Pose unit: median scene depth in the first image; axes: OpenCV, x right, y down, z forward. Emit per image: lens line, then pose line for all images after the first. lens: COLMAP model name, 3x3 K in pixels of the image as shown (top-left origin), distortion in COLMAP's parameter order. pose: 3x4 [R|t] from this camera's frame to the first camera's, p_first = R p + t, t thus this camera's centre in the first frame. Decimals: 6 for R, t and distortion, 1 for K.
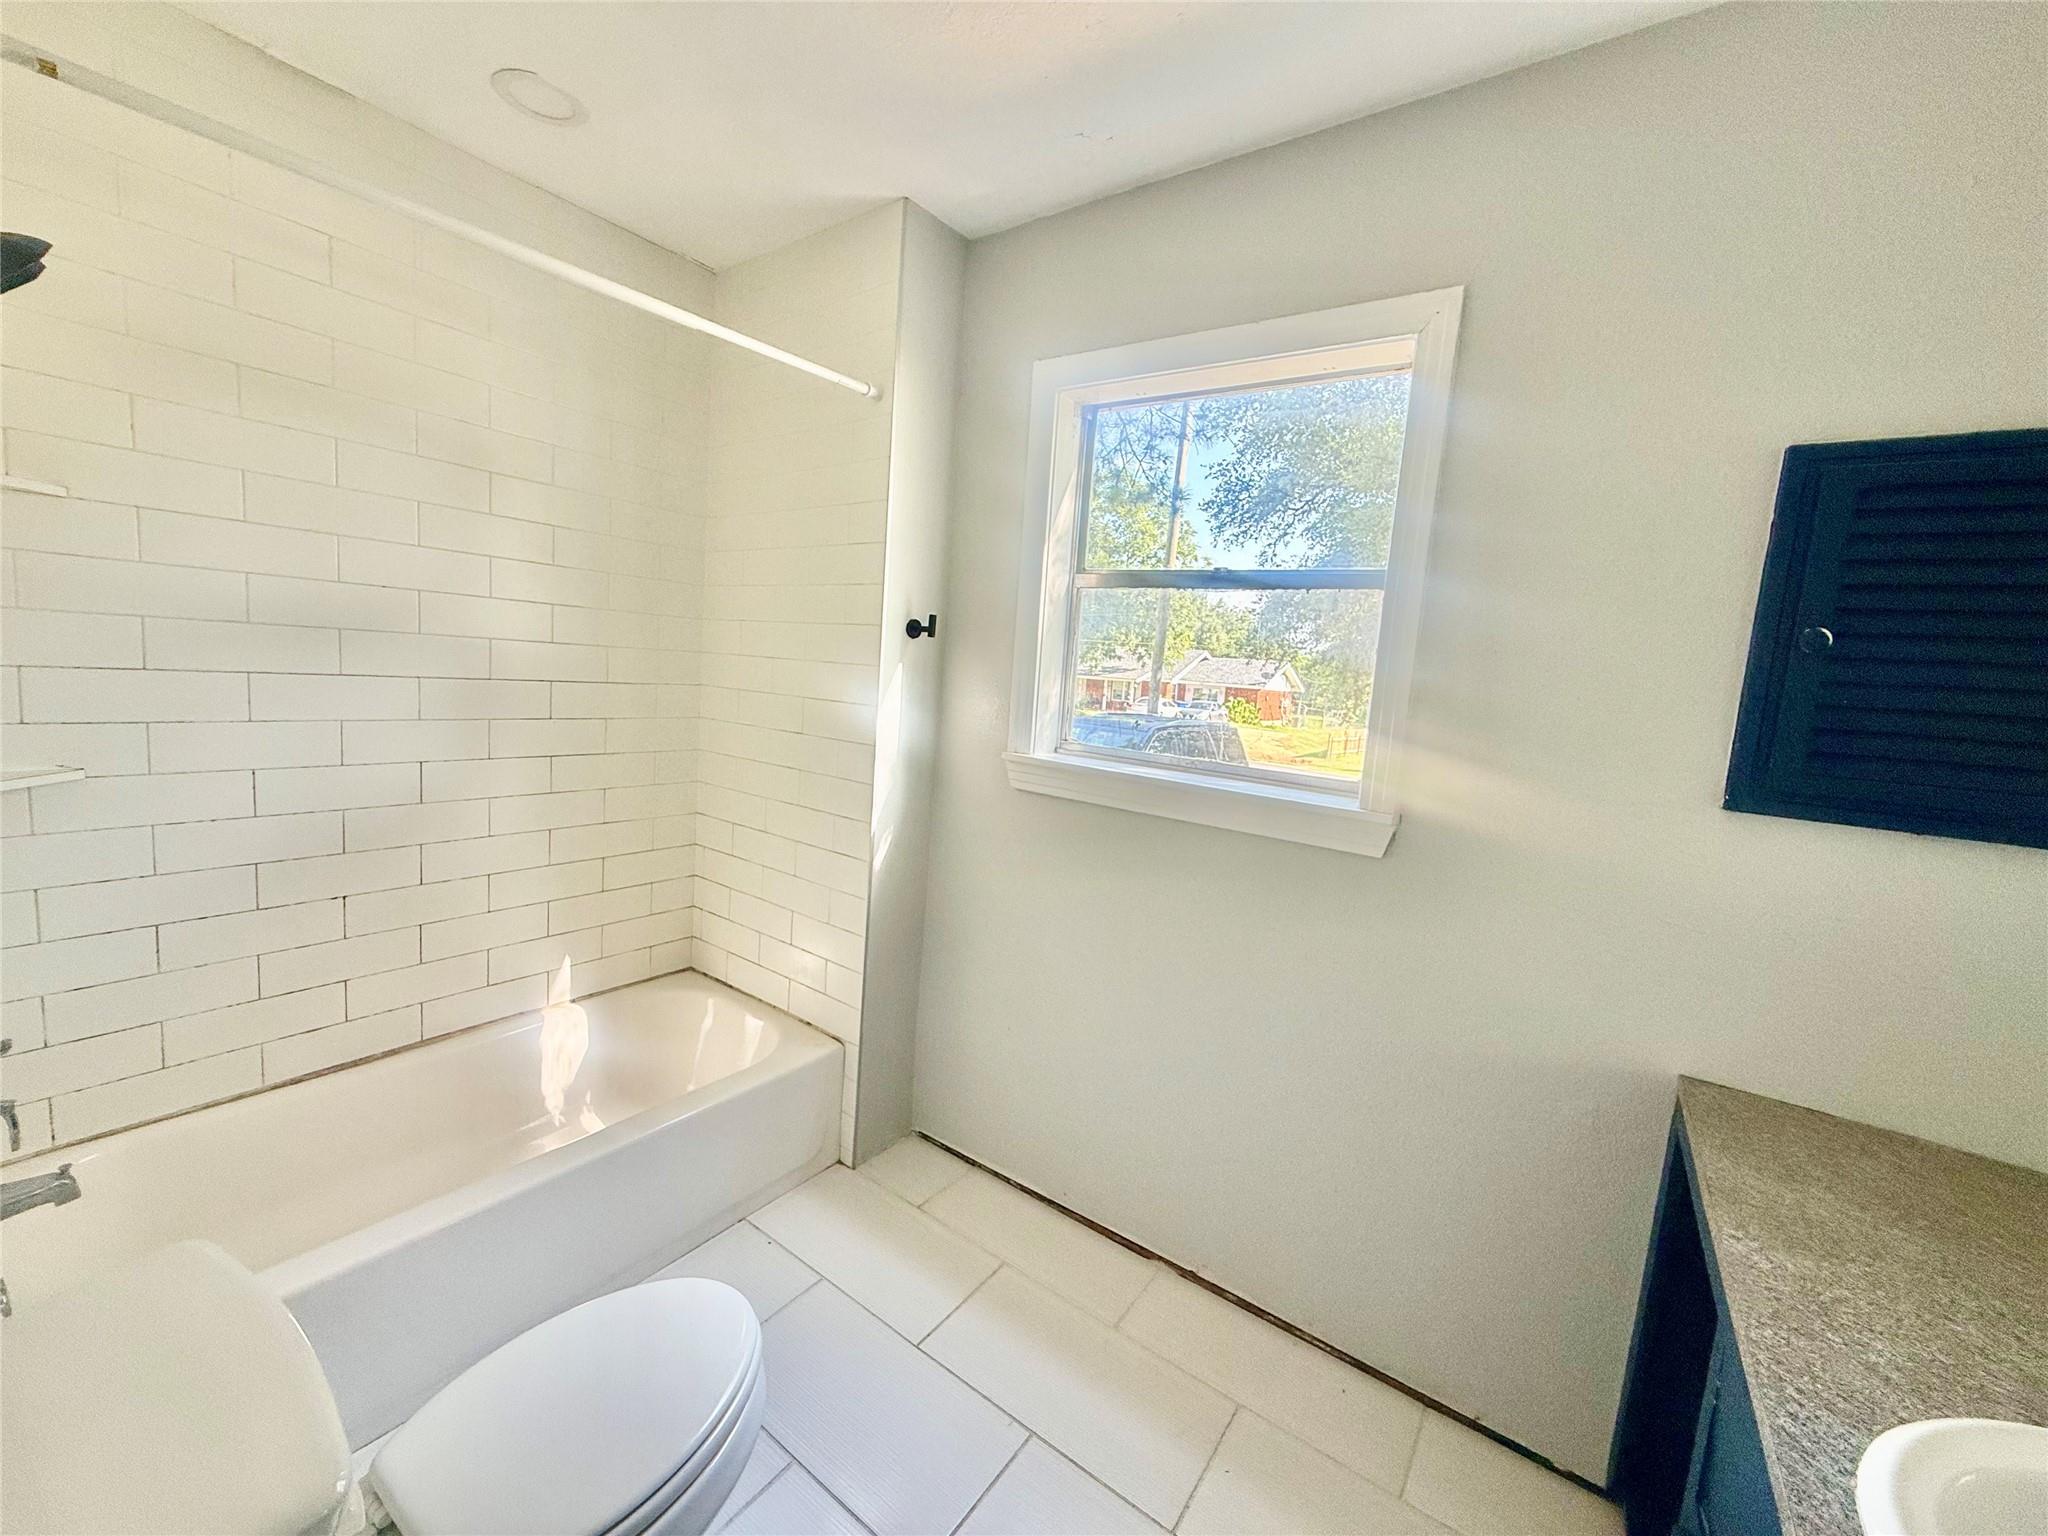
lens RADIAL K [[819.6, 0, 1016.5], [0, 819.6, 768.4], [0, 0, 1]] dist [0.000467, -0.000155]
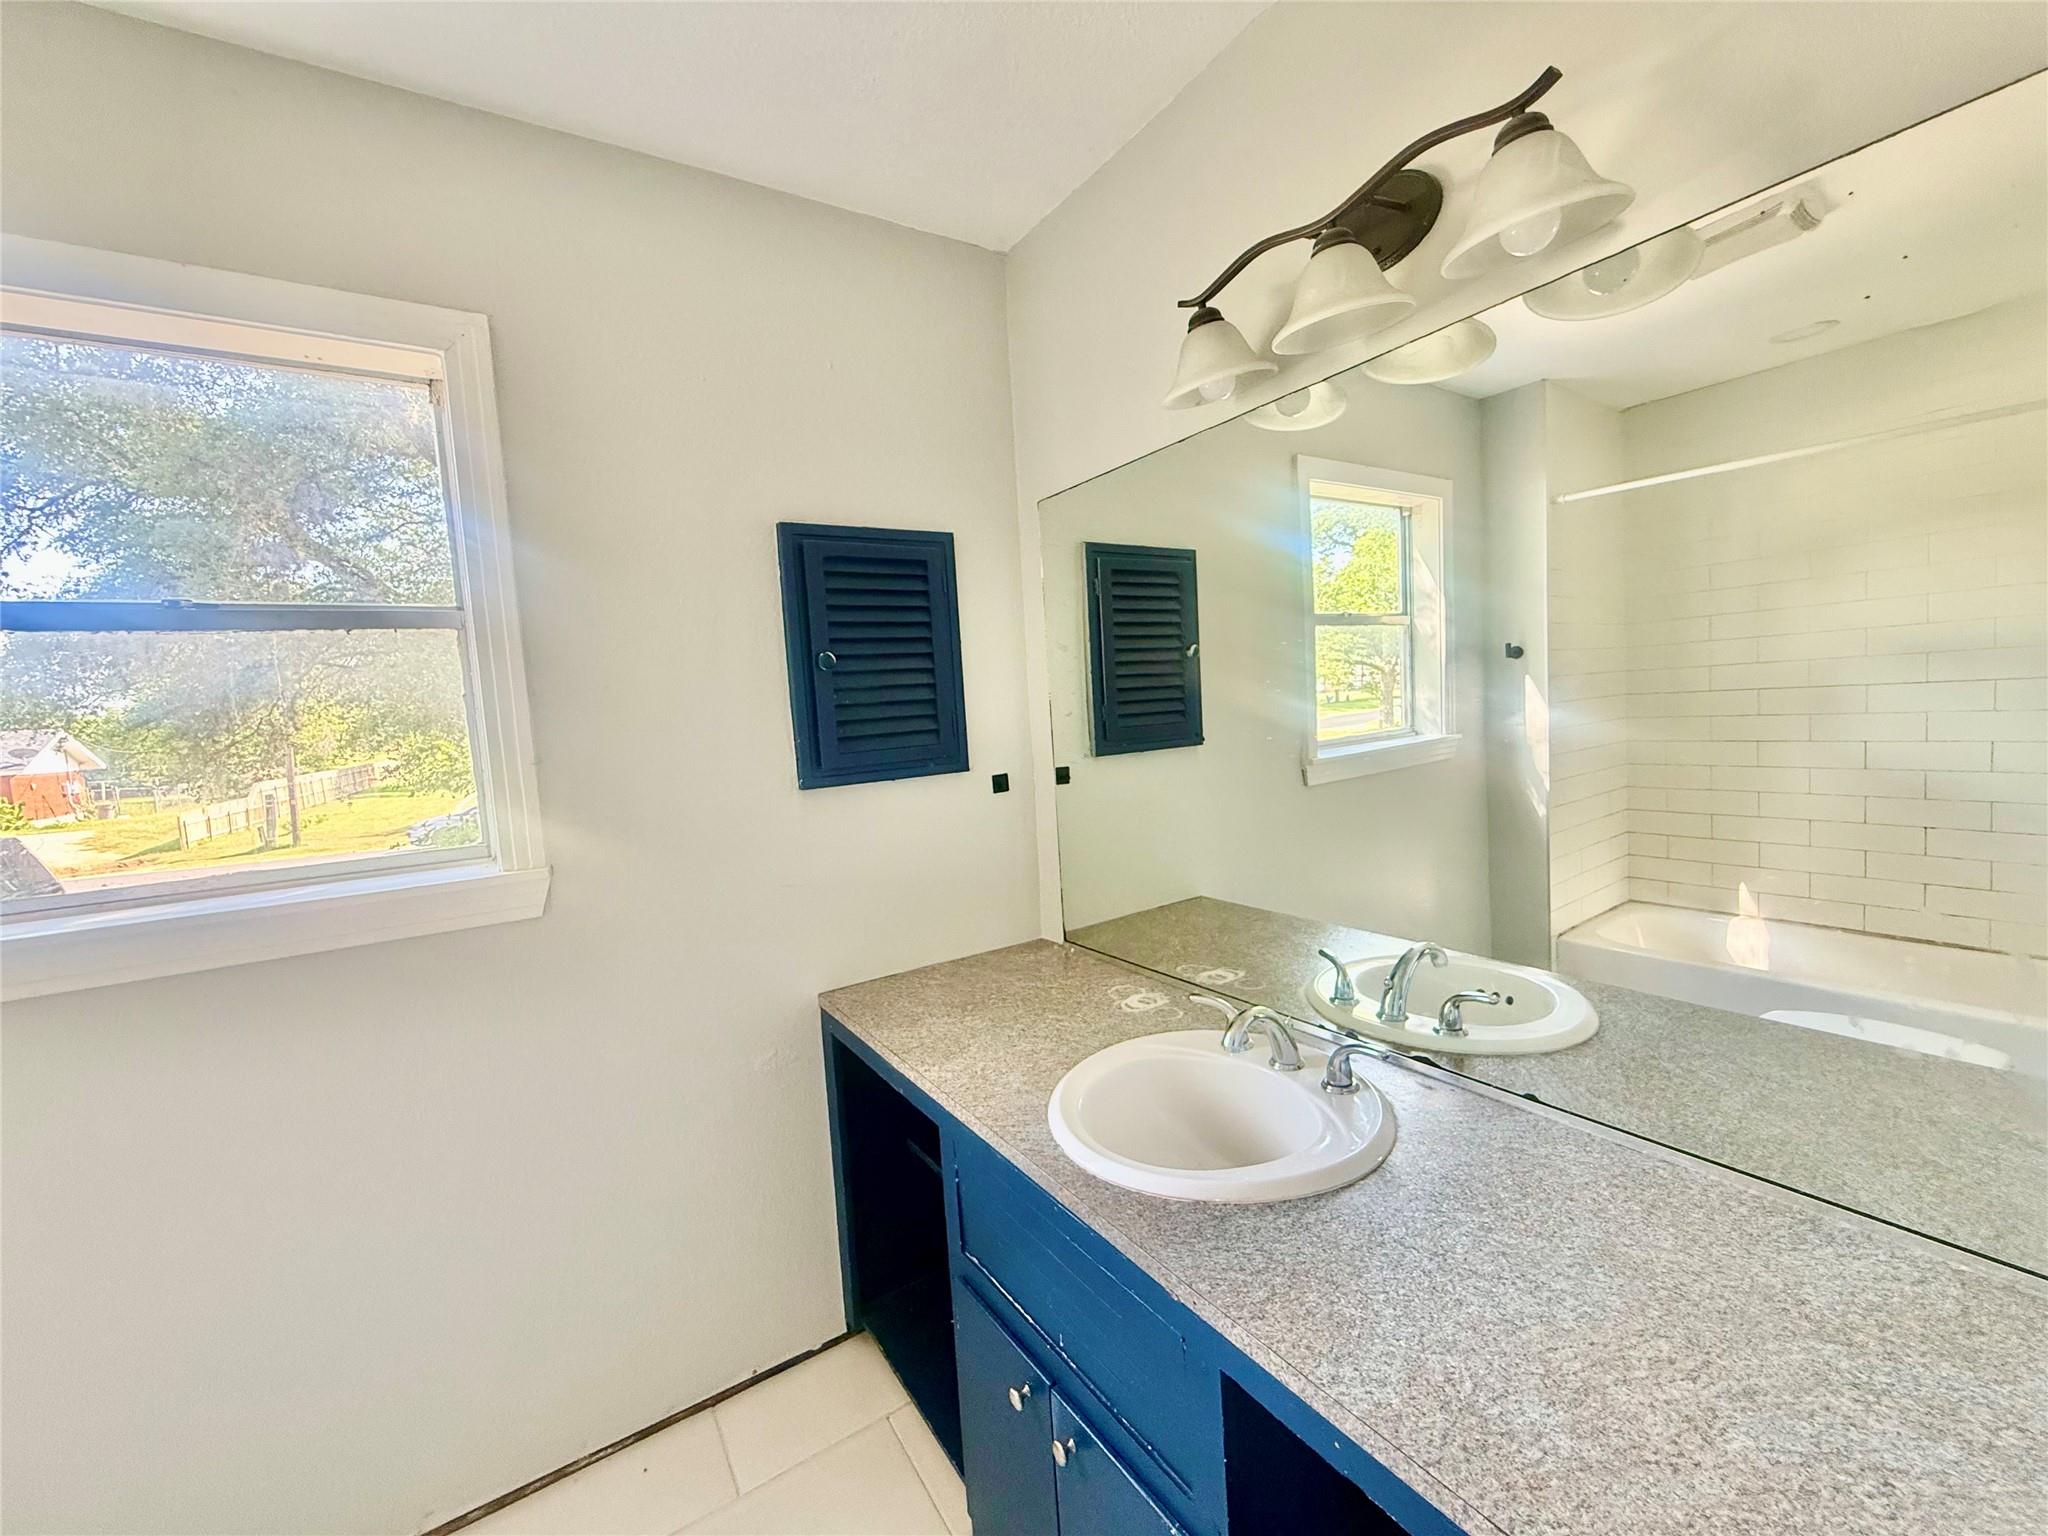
lens RADIAL K [[819.6, 0, 1018.1], [0, 819.6, 767.5], [0, 0, 1]] dist [0.000467, -0.000155]
pose [[0.362253, -0.164568, 0.917437, -0.171701], [0.201417, 0.974855, 0.095337, -0.031464], [-0.910057, 0.150251, 0.386291, 0.118791]]
